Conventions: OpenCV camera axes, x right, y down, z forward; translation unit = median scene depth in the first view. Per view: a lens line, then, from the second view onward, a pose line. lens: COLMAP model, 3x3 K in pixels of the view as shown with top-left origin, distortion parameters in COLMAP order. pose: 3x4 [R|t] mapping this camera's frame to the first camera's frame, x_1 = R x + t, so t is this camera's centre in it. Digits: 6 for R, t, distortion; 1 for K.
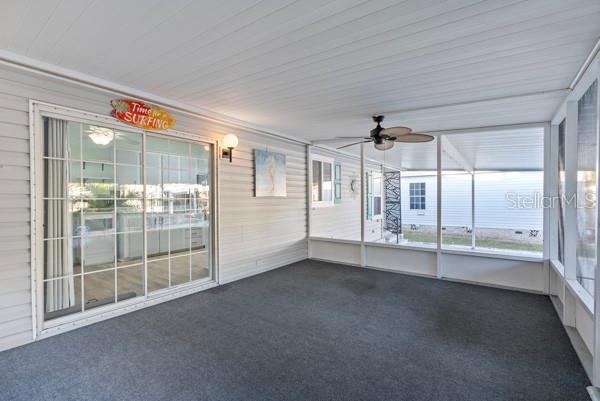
lens RADIAL K [[276.1, 0, 295.5], [0, 276.1, 199.2], [0, 0, 1]] dist [-0.010852, 0.003358]
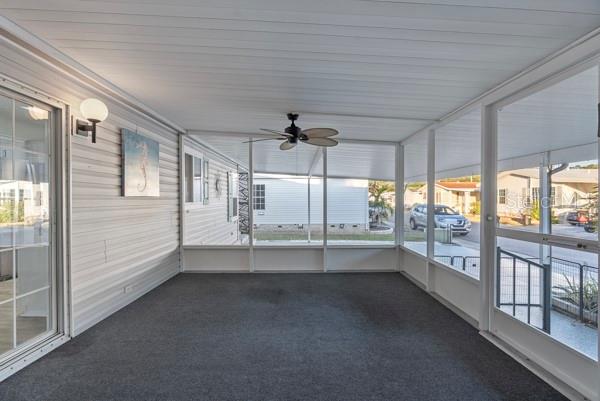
lens RADIAL K [[276.1, 0, 302.2], [0, 276.1, 199.4], [0, 0, 1]] dist [-0.010852, 0.003358]
pose [[0.792907, 0.001371, 0.609341, -0.223022], [-0.000003, 0.999997, -0.002246, 0.000063], [-0.609342, 0.001779, 0.792905, 0.179851]]
